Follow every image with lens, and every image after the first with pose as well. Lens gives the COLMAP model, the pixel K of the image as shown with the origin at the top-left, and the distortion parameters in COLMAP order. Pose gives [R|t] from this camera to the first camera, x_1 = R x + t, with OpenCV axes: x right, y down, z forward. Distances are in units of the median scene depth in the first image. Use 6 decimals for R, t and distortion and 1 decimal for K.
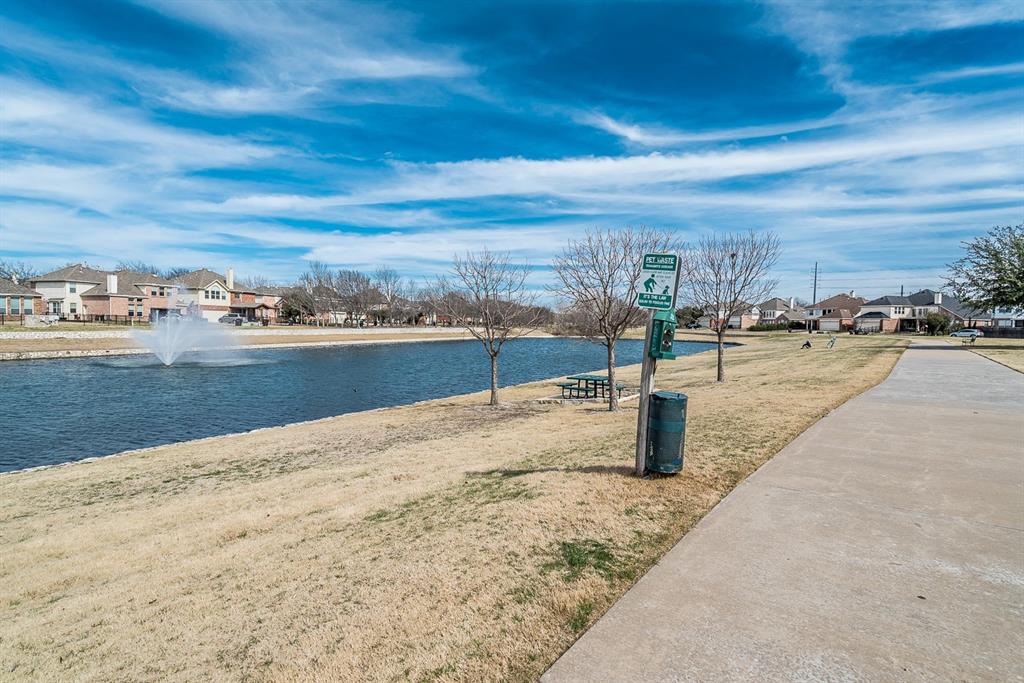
lens RADIAL K [[1479.3, 0, 512.1], [0, 1479.3, 344.3], [0, 0, 1]] dist [0.257902, 0.000000]
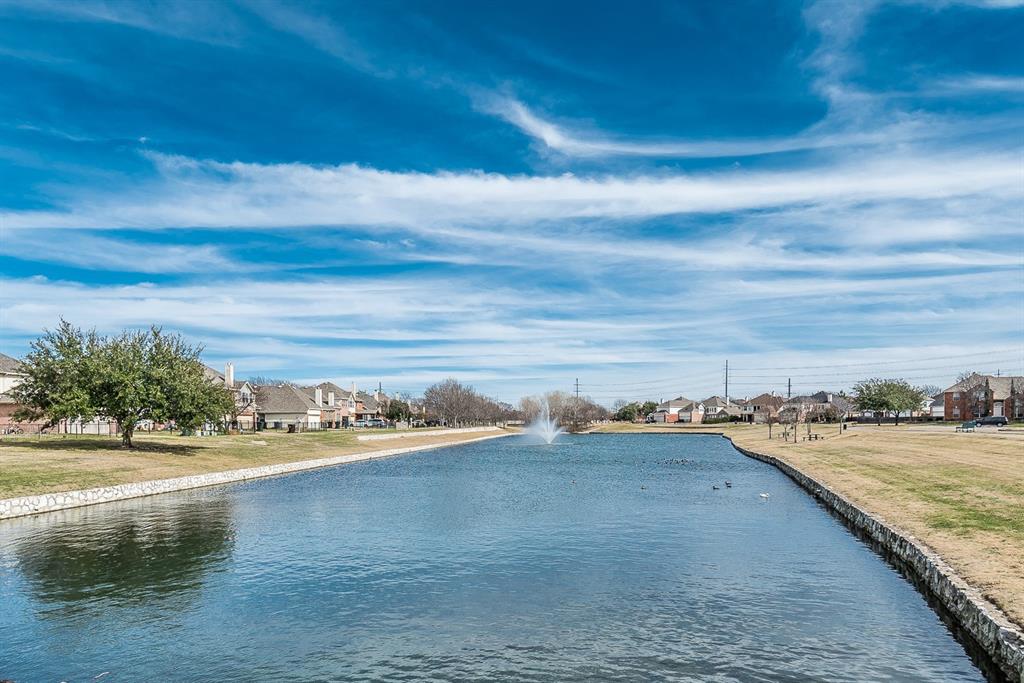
lens RADIAL K [[1479.3, 0, 511.7], [0, 1479.3, 339.1], [0, 0, 1]] dist [0.257902, 0.000000]
pose [[0.983698, 0.021976, 0.178479, -0.041201], [-0.014485, 0.998963, -0.043169, -0.028283], [-0.179242, 0.039880, 0.982996, 0.374233]]
